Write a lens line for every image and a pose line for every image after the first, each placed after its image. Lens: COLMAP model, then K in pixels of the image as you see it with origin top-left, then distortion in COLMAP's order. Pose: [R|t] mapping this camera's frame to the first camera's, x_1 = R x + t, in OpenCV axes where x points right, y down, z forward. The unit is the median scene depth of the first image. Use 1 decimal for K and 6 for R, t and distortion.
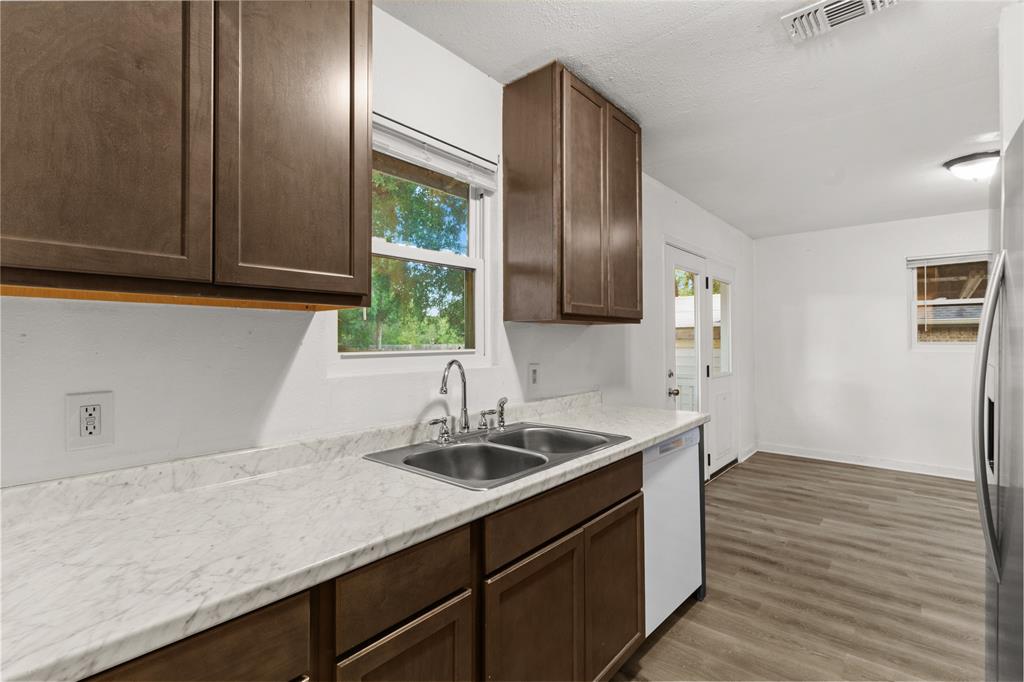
lens RADIAL K [[471.1, 0, 512.3], [0, 471.1, 335.1], [0, 0, 1]] dist [0.001658, 0.000614]
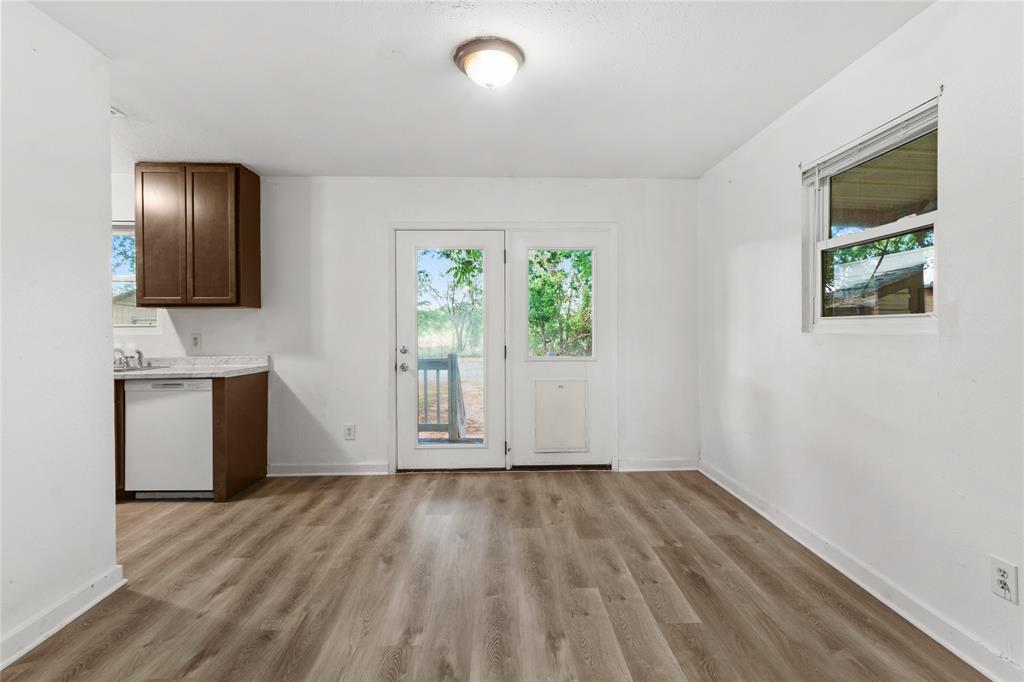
lens RADIAL K [[471.1, 0, 512.3], [0, 471.1, 335.1], [0, 0, 1]] dist [0.001658, 0.000614]
pose [[0.676944, 0.009338, -0.735975, 1.614520], [0.010631, 0.999691, 0.022463, 0.032540], [0.735958, -0.023031, 0.676635, 0.563827]]
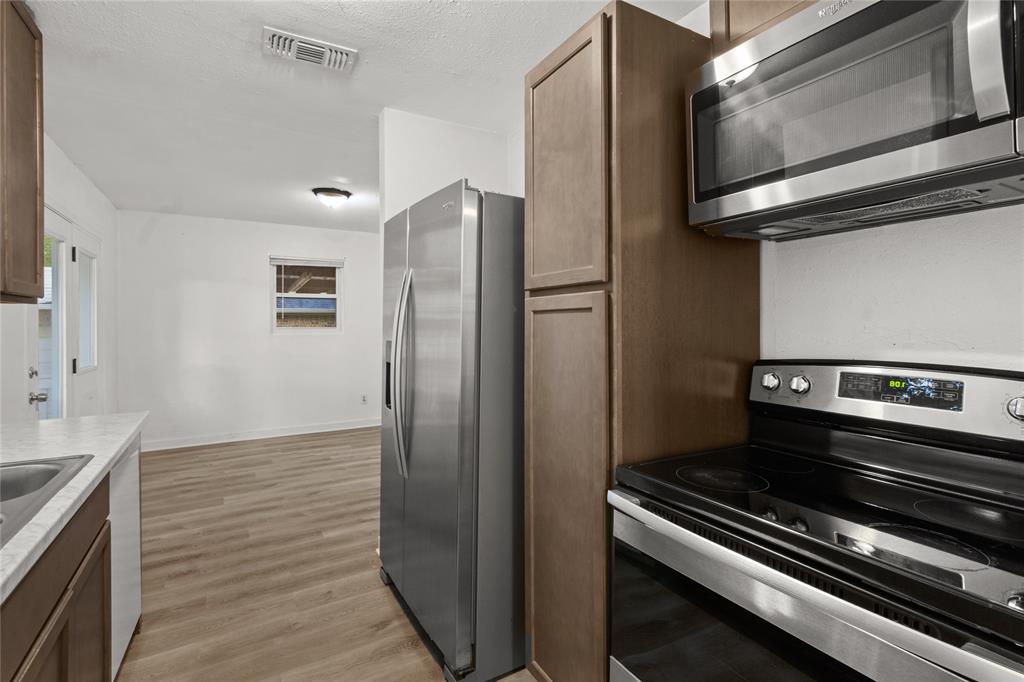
lens RADIAL K [[479.7, 0, 514.2], [0, 479.7, 316.2], [0, 0, 1]] dist [0.001495, 0.000138]
pose [[0.315520, 0.015734, 0.948789, -0.173129], [-0.005794, 0.999876, -0.014655, 0.000839], [-0.948901, -0.000873, 0.315572, 0.067329]]
